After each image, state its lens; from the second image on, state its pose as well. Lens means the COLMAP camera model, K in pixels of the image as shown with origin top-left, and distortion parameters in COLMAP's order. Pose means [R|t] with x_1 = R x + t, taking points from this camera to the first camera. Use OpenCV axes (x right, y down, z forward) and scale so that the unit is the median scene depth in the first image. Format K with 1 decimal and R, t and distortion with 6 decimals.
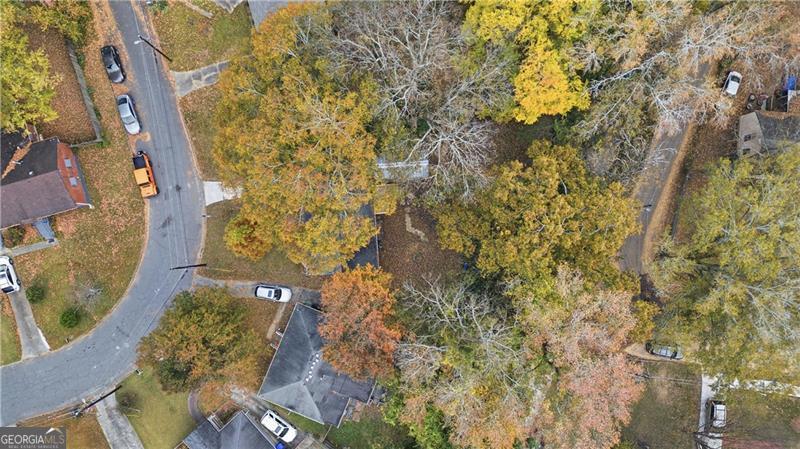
lens RADIAL K [[561.3, 0, 400.0], [0, 561.3, 224.5], [0, 0, 1]] dist [0.026687, -0.001685]
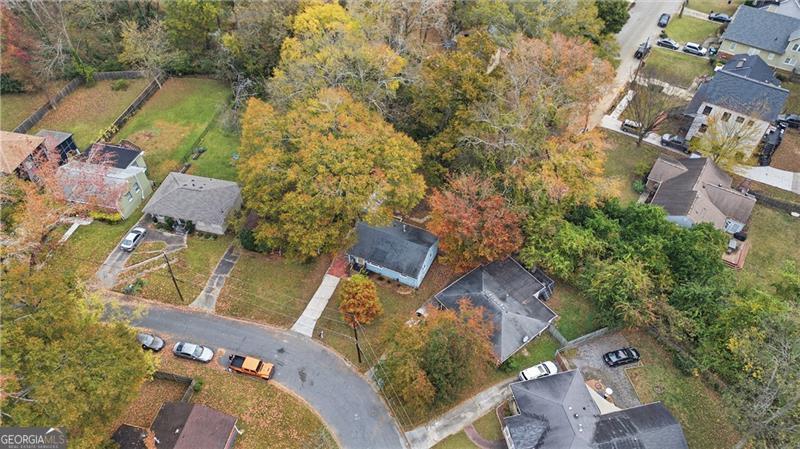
lens RADIAL K [[561.3, 0, 400.0], [0, 561.3, 224.5], [0, 0, 1]] dist [0.026687, -0.001685]
pose [[0.481256, -0.650924, 0.587103, -0.736838], [0.876482, 0.367327, -0.311207, 0.354141], [-0.013087, 0.664356, 0.747302, 0.091236]]
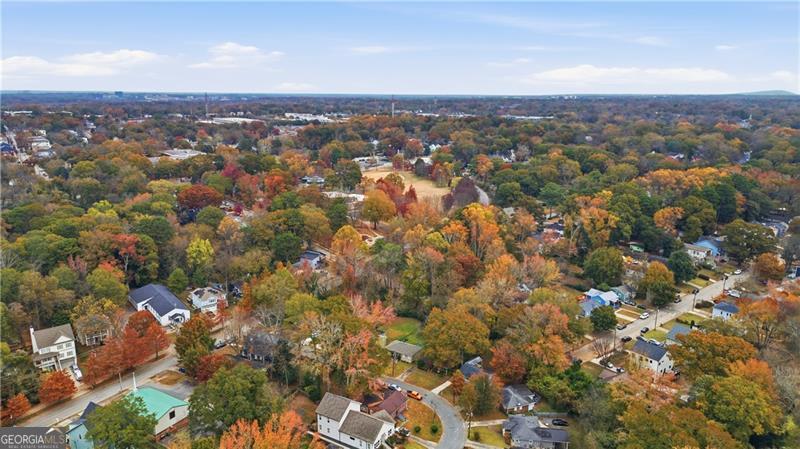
lens RADIAL K [[561.3, 0, 400.0], [0, 561.3, 224.5], [0, 0, 1]] dist [0.026687, -0.001685]
pose [[0.733081, -0.145616, 0.664371, -2.157694], [0.679847, 0.185606, -0.709477, 1.613974], [-0.020000, 0.971775, 0.235061, -0.416865]]
